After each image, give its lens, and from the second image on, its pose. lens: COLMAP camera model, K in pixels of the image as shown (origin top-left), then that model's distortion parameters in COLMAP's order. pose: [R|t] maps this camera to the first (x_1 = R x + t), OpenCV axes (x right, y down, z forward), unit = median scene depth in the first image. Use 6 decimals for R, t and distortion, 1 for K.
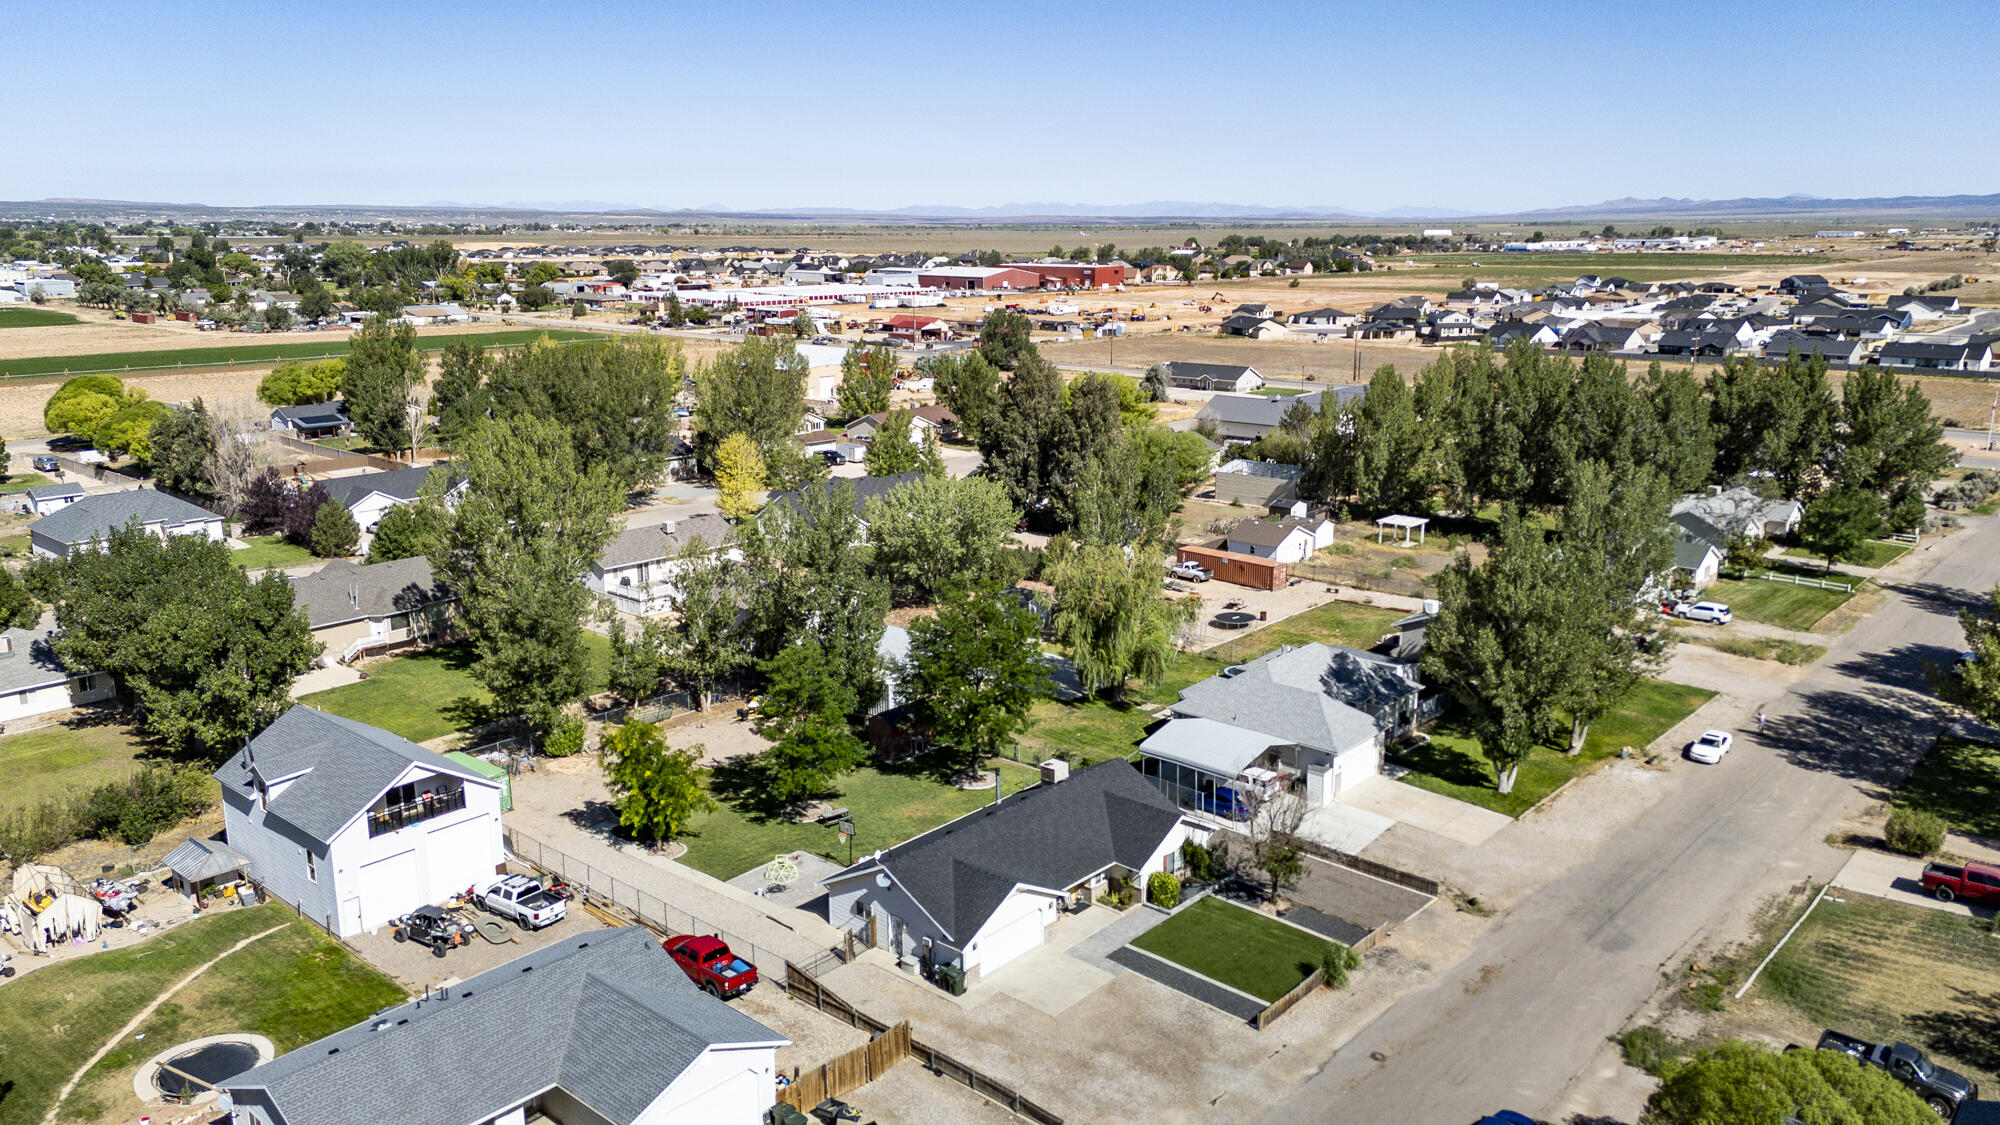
lens RADIAL K [[1450.4, 0, 1013.6], [0, 1450.4, 561.7], [0, 0, 1]] dist [0.113743, -0.132766]
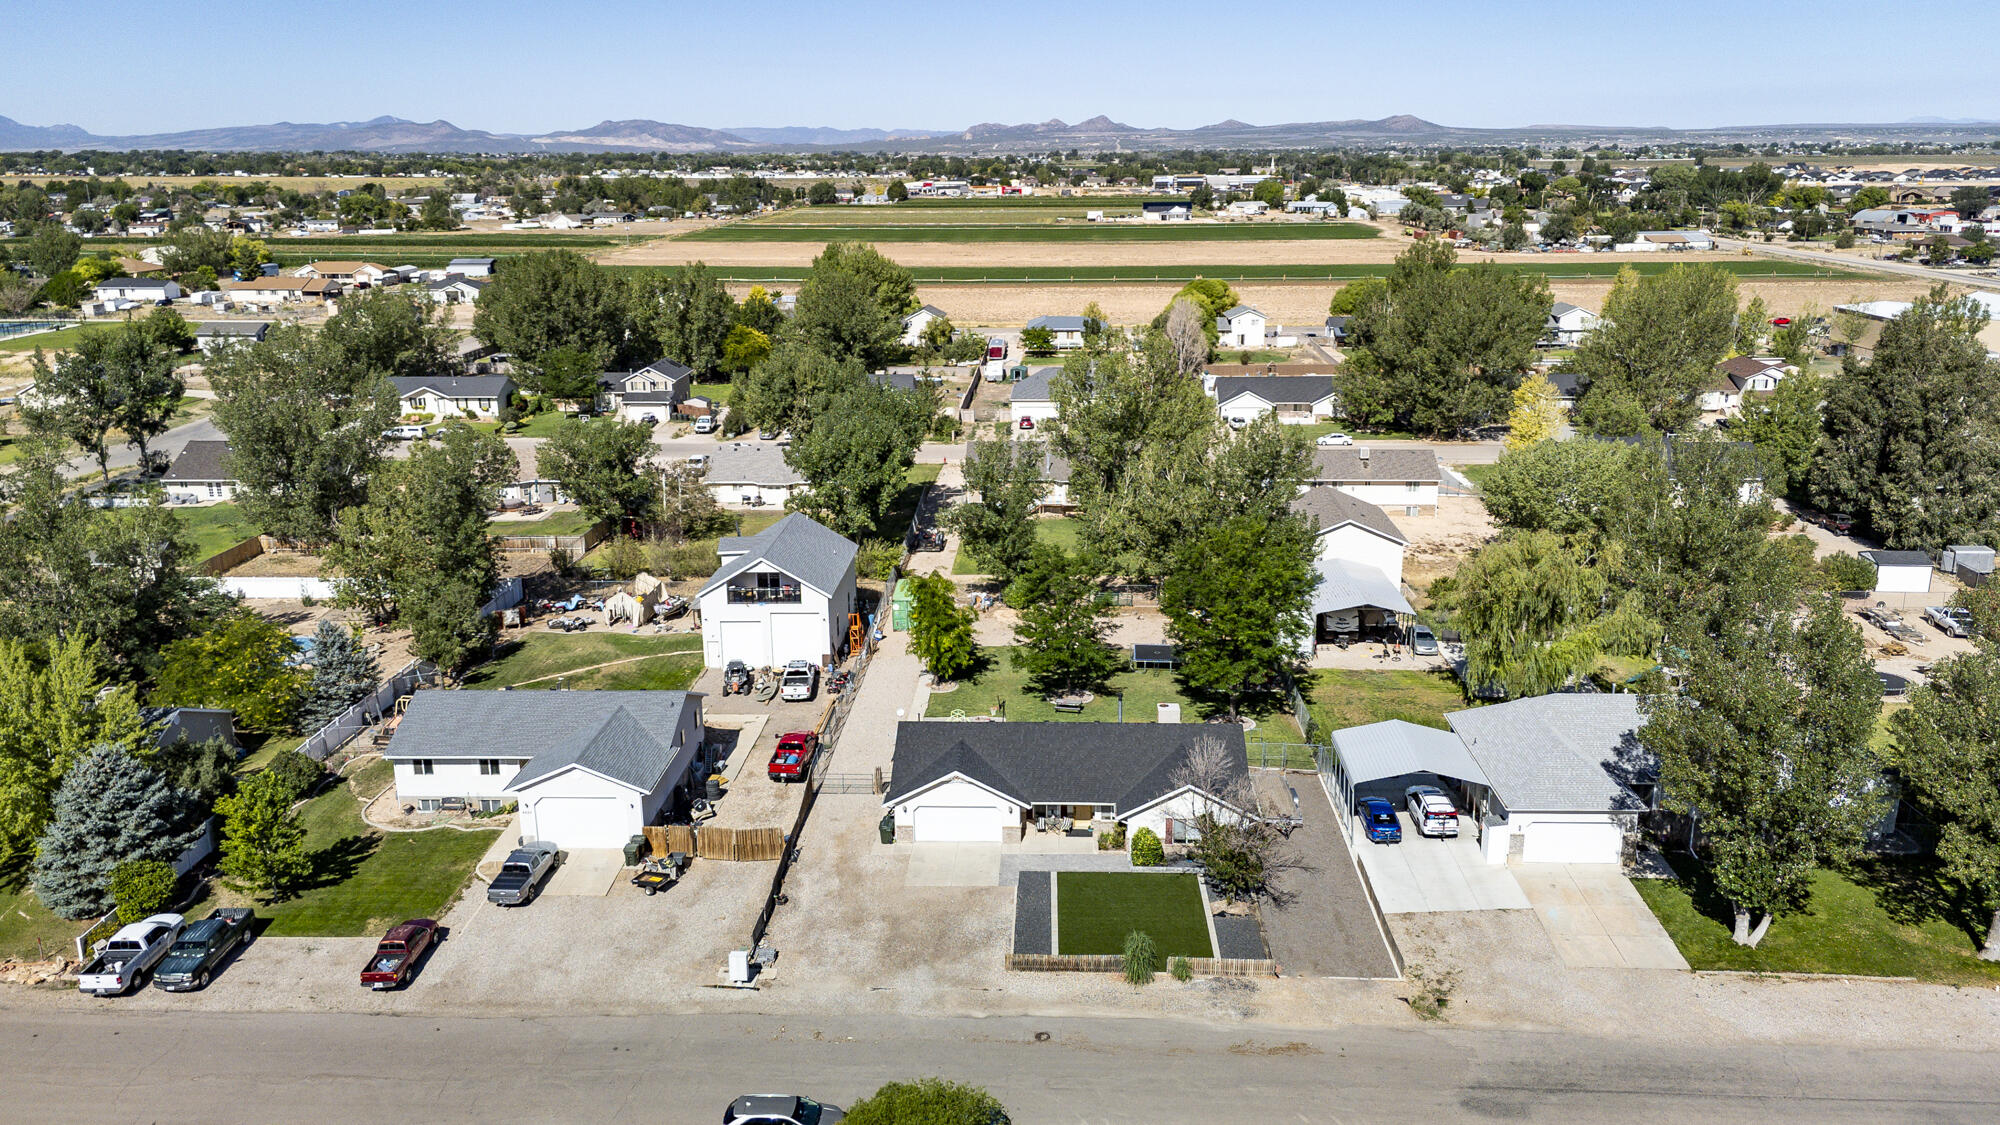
lens RADIAL K [[1450.4, 0, 1013.6], [0, 1450.4, 561.7], [0, 0, 1]] dist [0.113743, -0.132766]
pose [[0.633806, 0.208325, -0.744910, 0.703646], [-0.171547, 0.976923, 0.127250, -0.067959], [0.754229, 0.047135, 0.654917, 0.273822]]
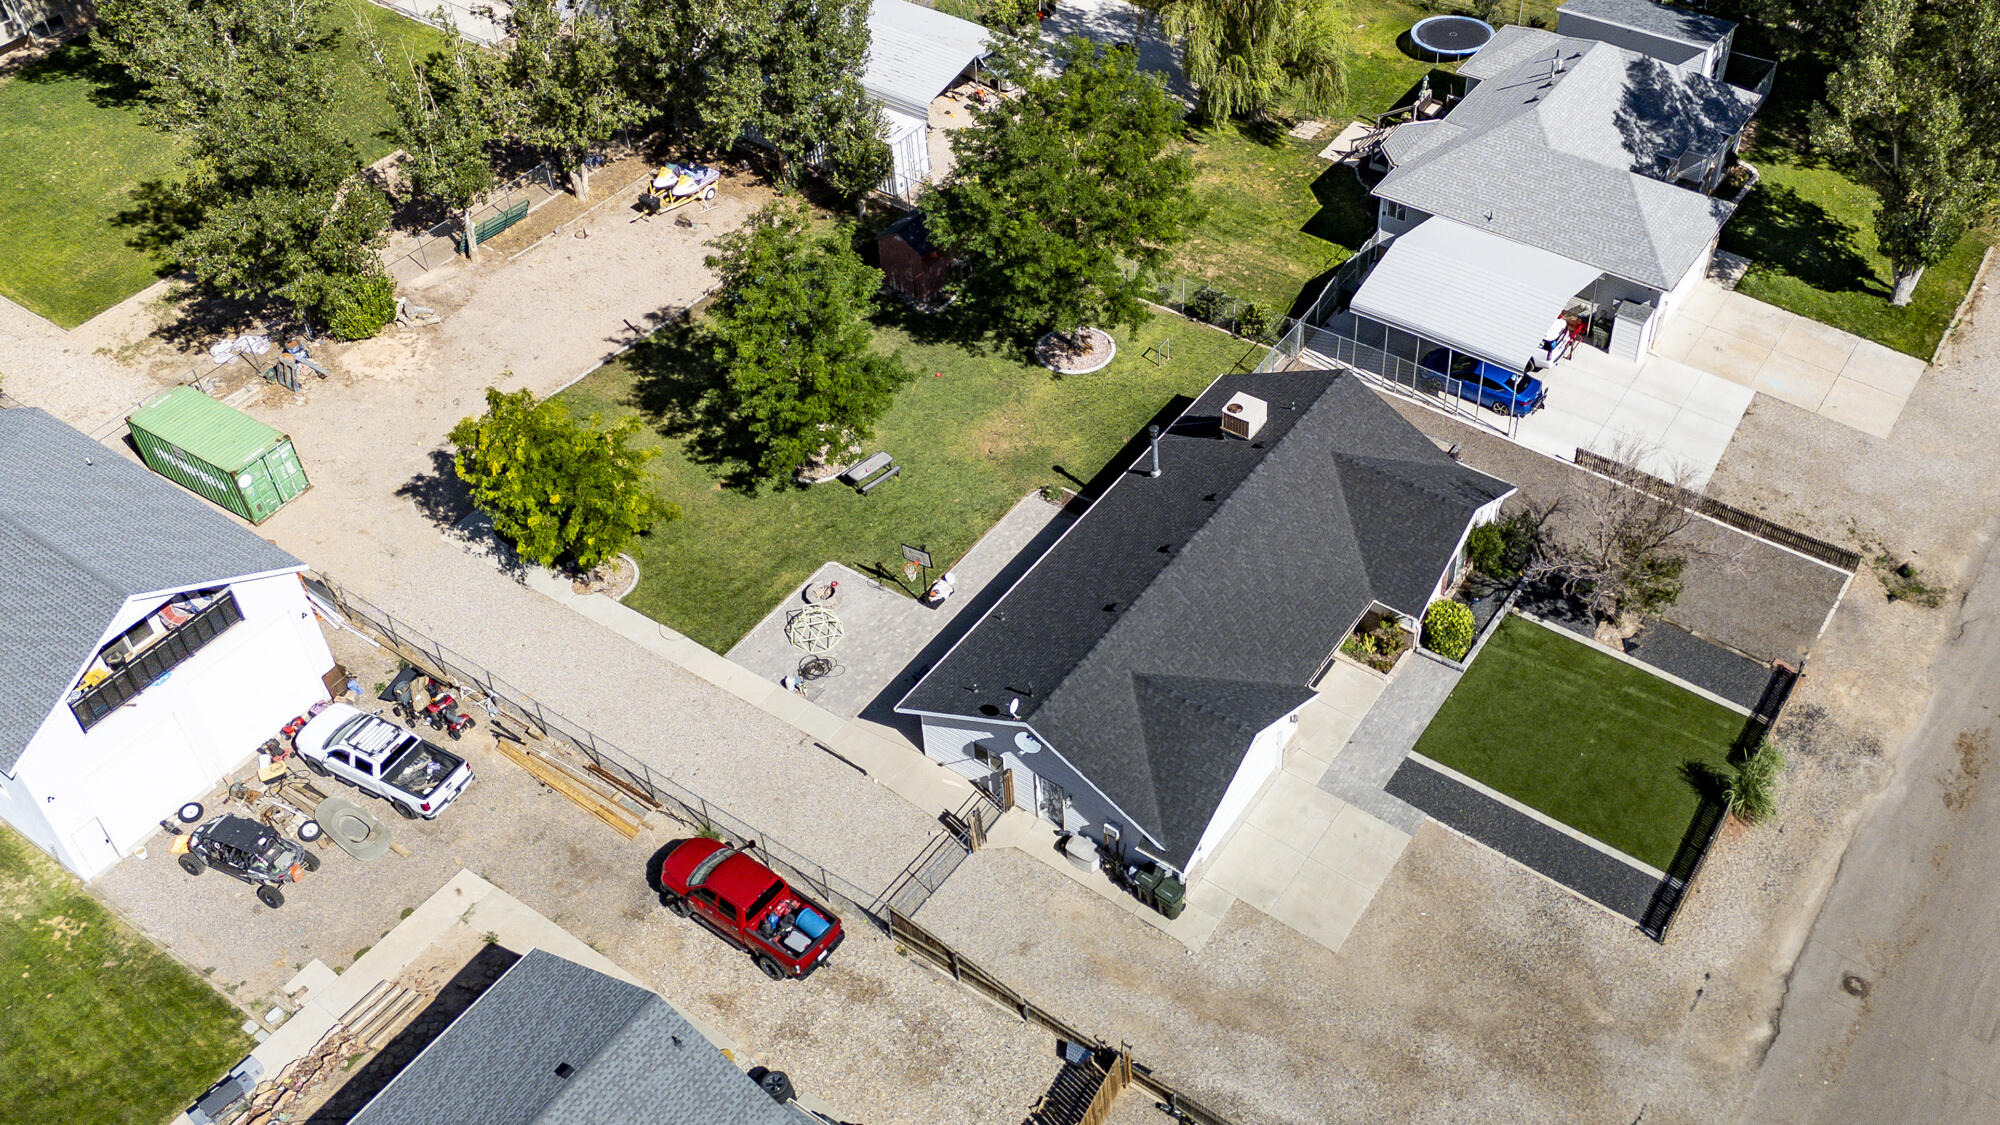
lens RADIAL K [[1830.3, 0, 1140.7], [0, 1830.3, 419.9], [0, 0, 1]] dist [0.093522, -0.093016]
pose [[0.990470, -0.094368, 0.100317, -0.093531], [0.037723, 0.886401, 0.461379, -0.211693], [-0.132460, -0.453198, 0.881514, 0.350970]]
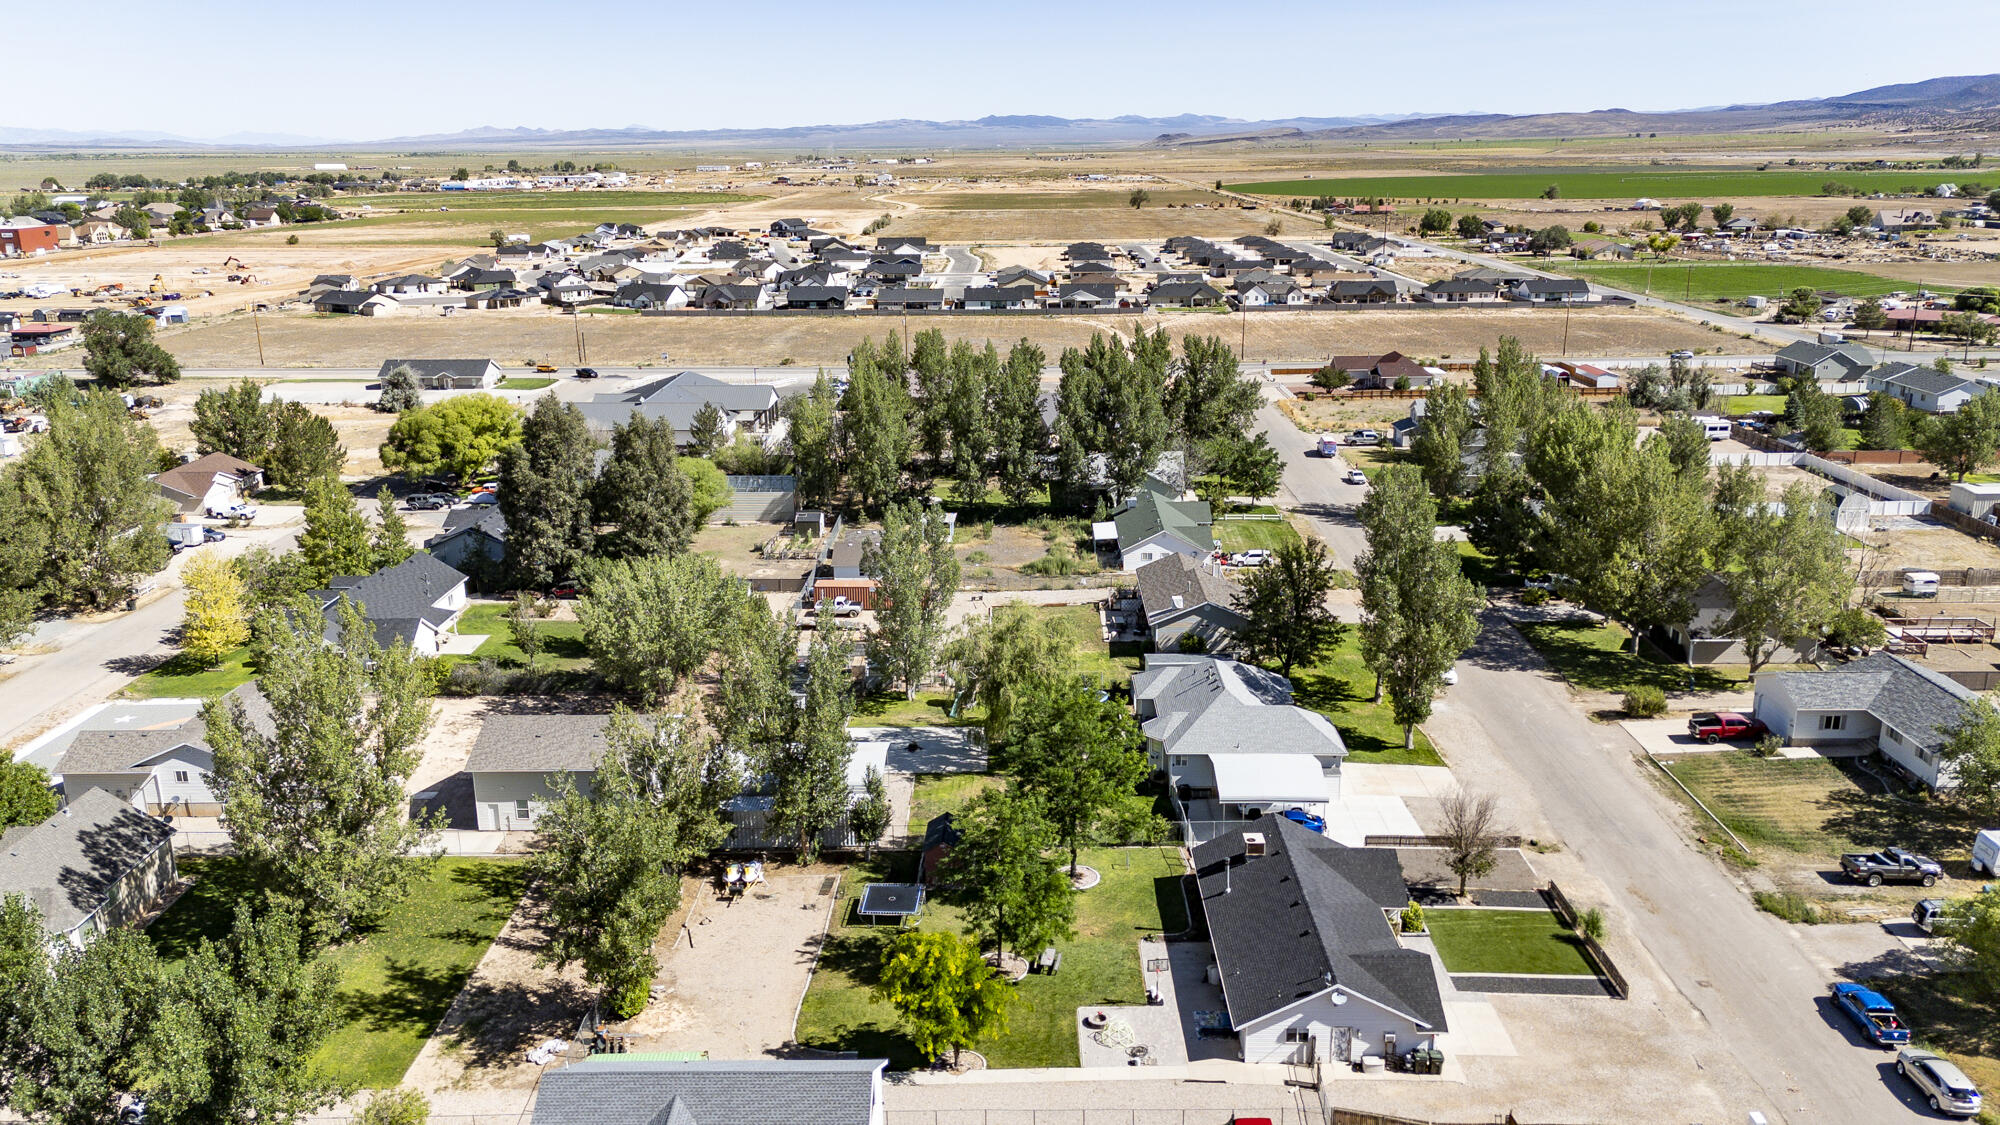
lens RADIAL K [[1462.1, 0, 1000.0], [0, 1462.1, 562.5], [0, 0, 1]] dist [0.067203, -0.040624]
pose [[0.762224, -0.184800, 0.620374, -0.754291], [0.157128, 0.982540, 0.099628, -0.195354], [-0.627953, 0.021539, 0.777953, 0.300626]]
